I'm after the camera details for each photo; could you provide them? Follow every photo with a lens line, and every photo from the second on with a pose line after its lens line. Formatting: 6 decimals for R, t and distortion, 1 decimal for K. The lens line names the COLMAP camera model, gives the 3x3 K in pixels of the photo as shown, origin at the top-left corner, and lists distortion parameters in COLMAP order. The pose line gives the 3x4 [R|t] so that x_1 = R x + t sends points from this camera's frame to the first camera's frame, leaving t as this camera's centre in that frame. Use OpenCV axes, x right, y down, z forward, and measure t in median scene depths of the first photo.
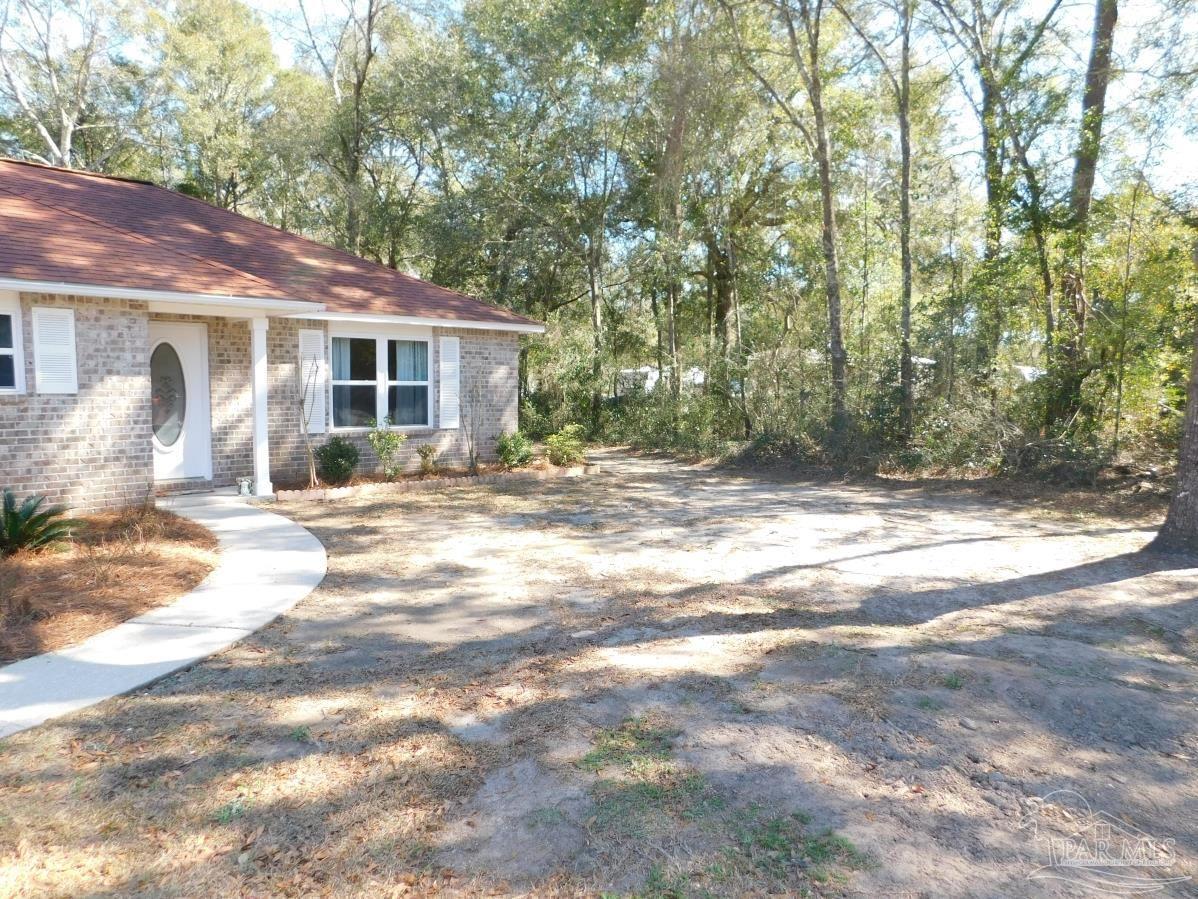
lens RADIAL K [[793.6, 0, 600.6], [0, 793.6, 449.6], [0, 0, 1]] dist [-0.068373, 0.054757]
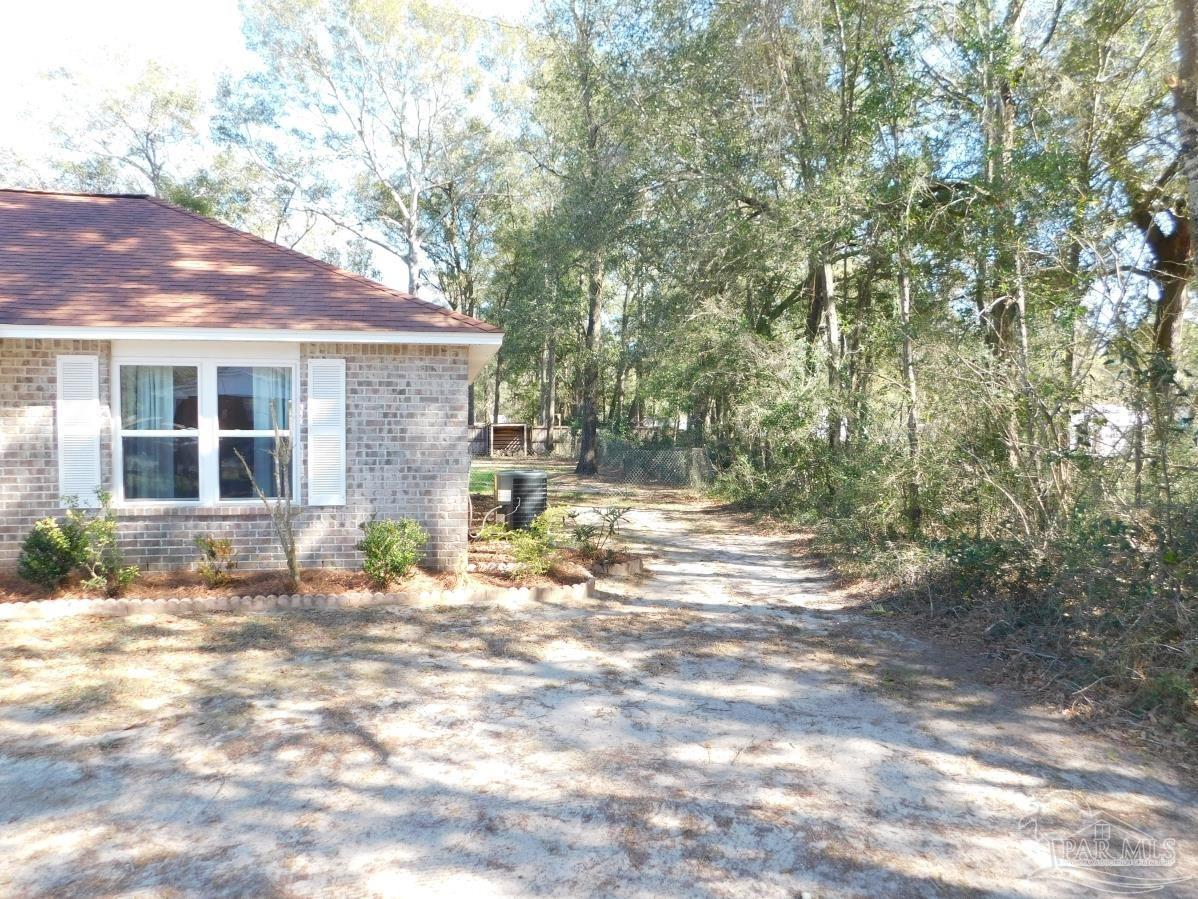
lens RADIAL K [[793.6, 0, 598.2], [0, 793.6, 458.1], [0, 0, 1]] dist [-0.068373, 0.054757]
pose [[0.841666, 0.019298, -0.539654, 0.361166], [-0.040915, 0.998767, -0.028097, -0.062376], [0.538447, 0.045728, 0.841418, 0.666267]]
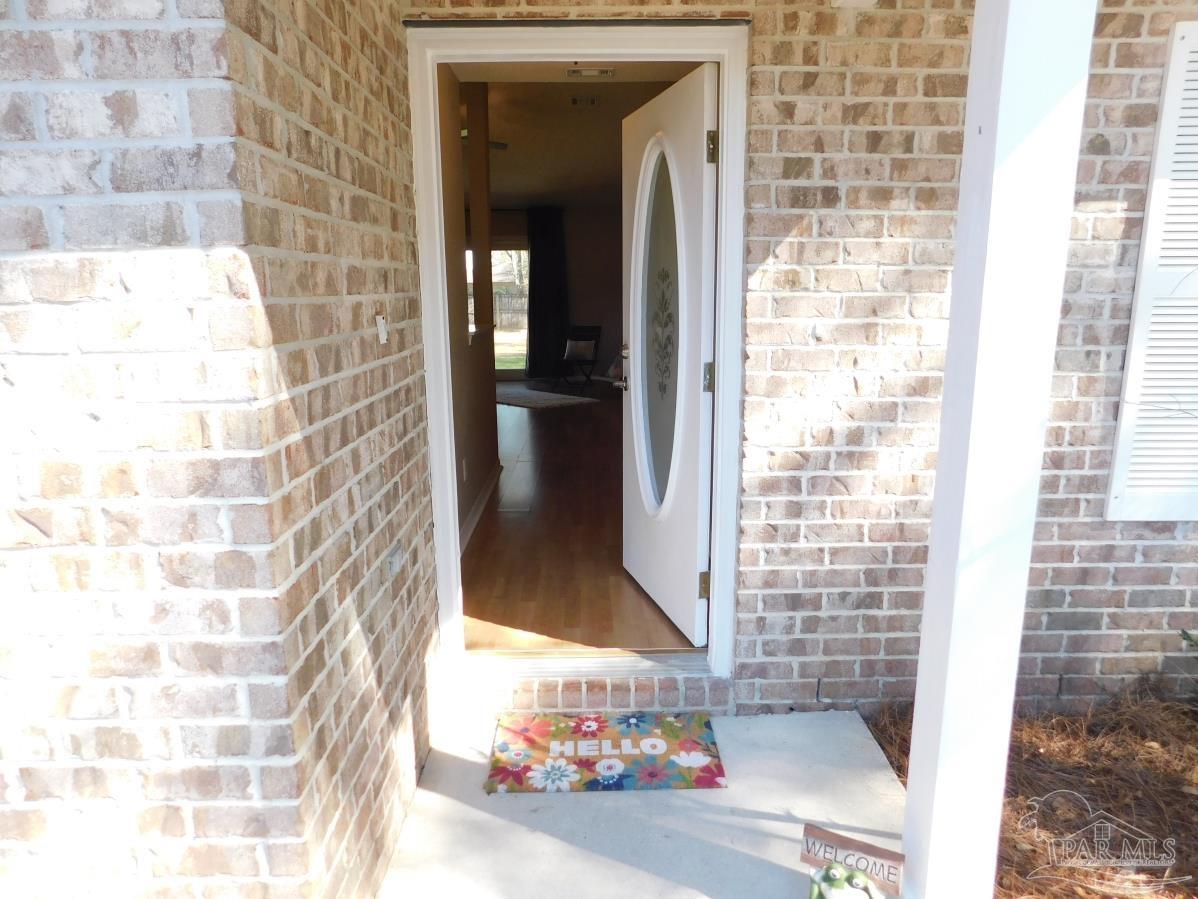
lens RADIAL K [[793.6, 0, 601.4], [0, 793.6, 449.7], [0, 0, 1]] dist [-0.068373, 0.054757]
pose [[0.737009, 0.124662, -0.664287, -0.333879], [-0.046181, 0.989834, 0.134519, -0.062779], [0.674303, -0.068464, 0.735274, 0.719377]]
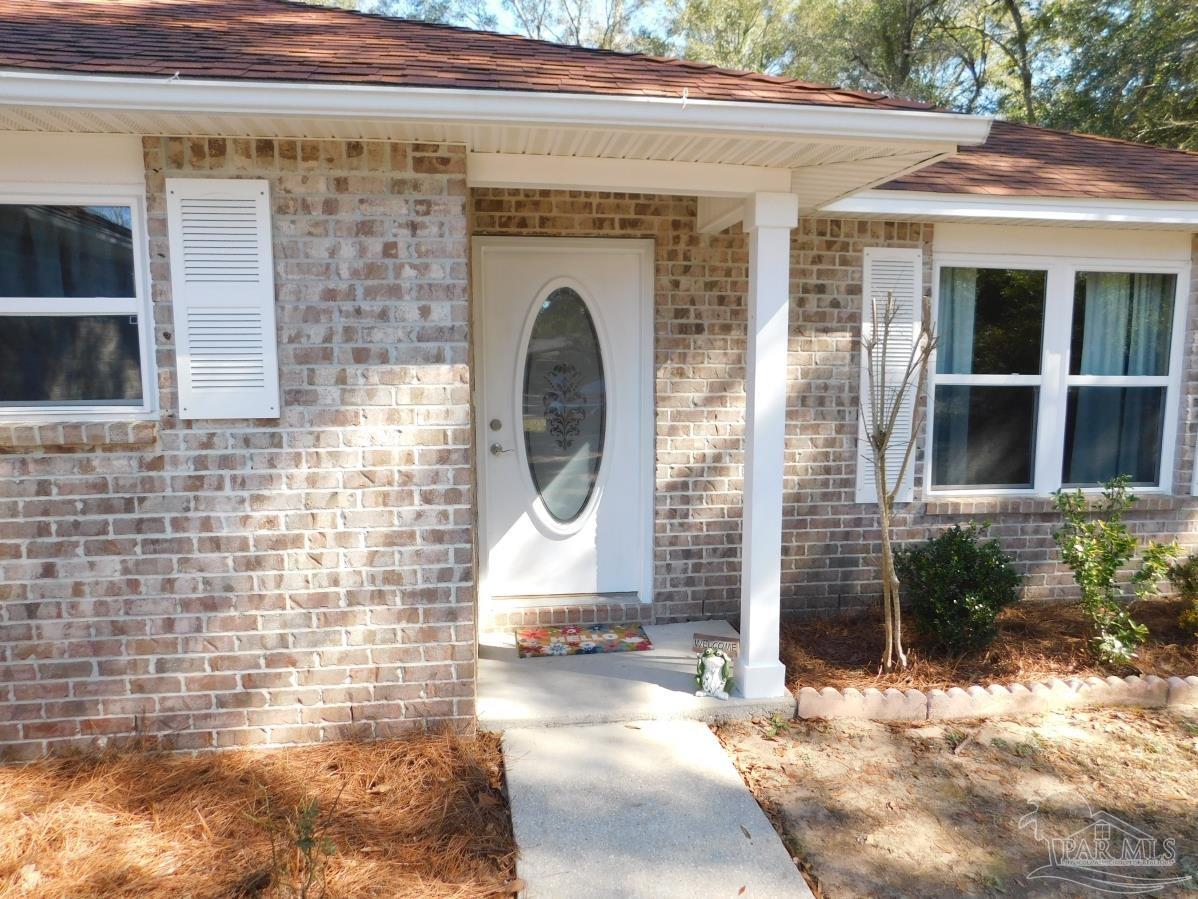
lens RADIAL K [[793.6, 0, 603.6], [0, 793.6, 448.8], [0, 0, 1]] dist [-0.068373, 0.054757]
pose [[0.818667, 0.053408, -0.571780, -0.248474], [-0.042926, 0.998572, 0.031811, -0.054959], [0.572663, -0.001498, 0.819790, 0.571329]]
